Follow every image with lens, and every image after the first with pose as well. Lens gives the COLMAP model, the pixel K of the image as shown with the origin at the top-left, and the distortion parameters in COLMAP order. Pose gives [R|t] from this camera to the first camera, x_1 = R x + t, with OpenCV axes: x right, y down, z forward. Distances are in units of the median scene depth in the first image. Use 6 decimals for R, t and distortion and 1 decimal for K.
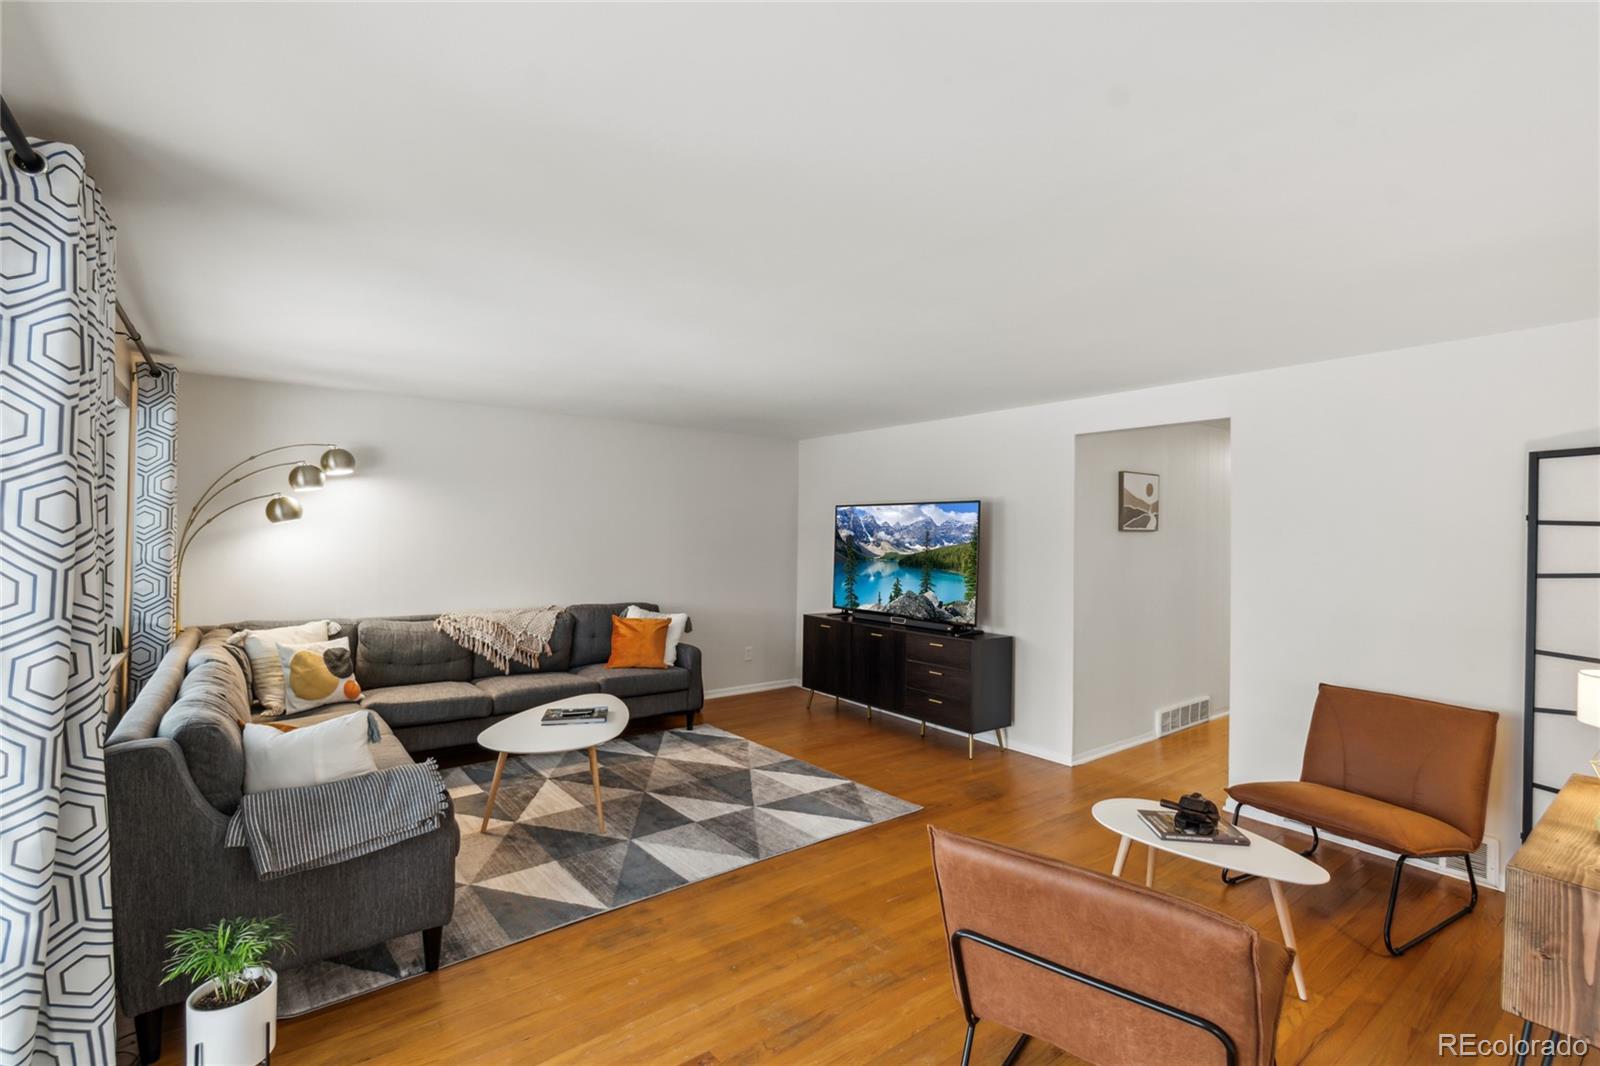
lens RADIAL K [[737.9, 0, 804.4], [0, 737.9, 528.3], [0, 0, 1]] dist [0.000845, 0.000169]
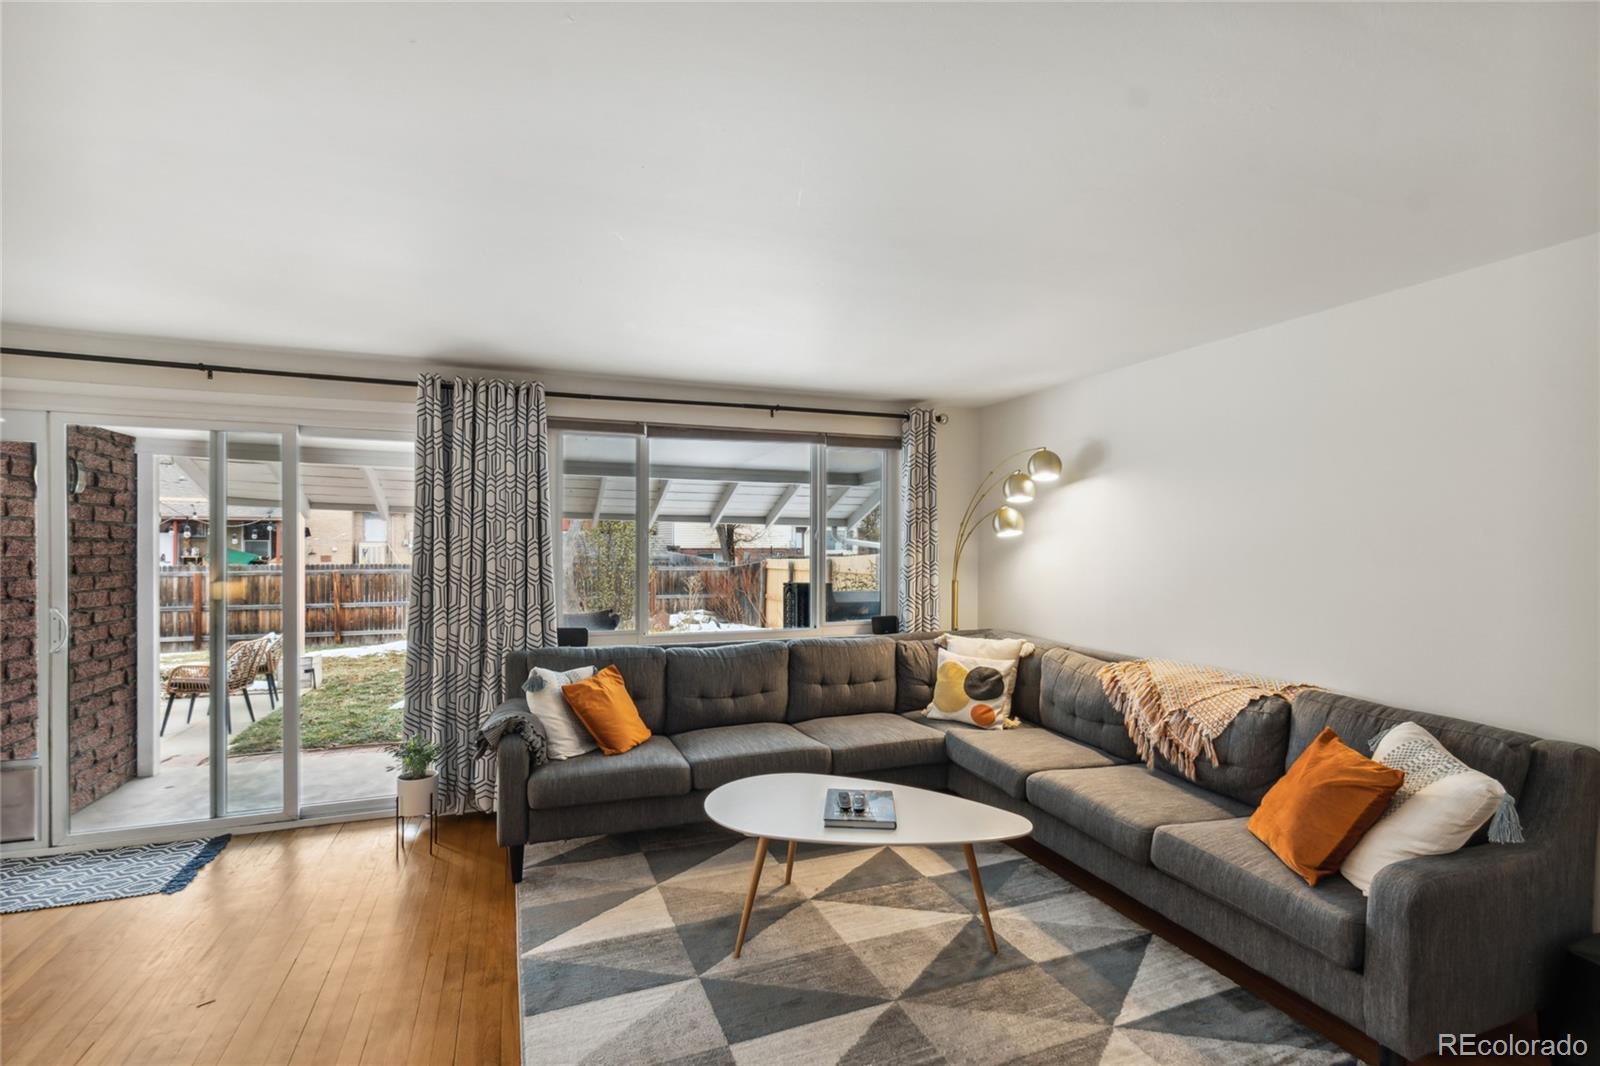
lens RADIAL K [[737.9, 0, 796.3], [0, 737.9, 540.4], [0, 0, 1]] dist [0.000845, 0.000169]
pose [[-0.298104, -0.013061, -0.954444, 0.319469], [0.002266, 0.999894, -0.014391, 0.013590], [0.954531, -0.006453, -0.298043, 1.007447]]
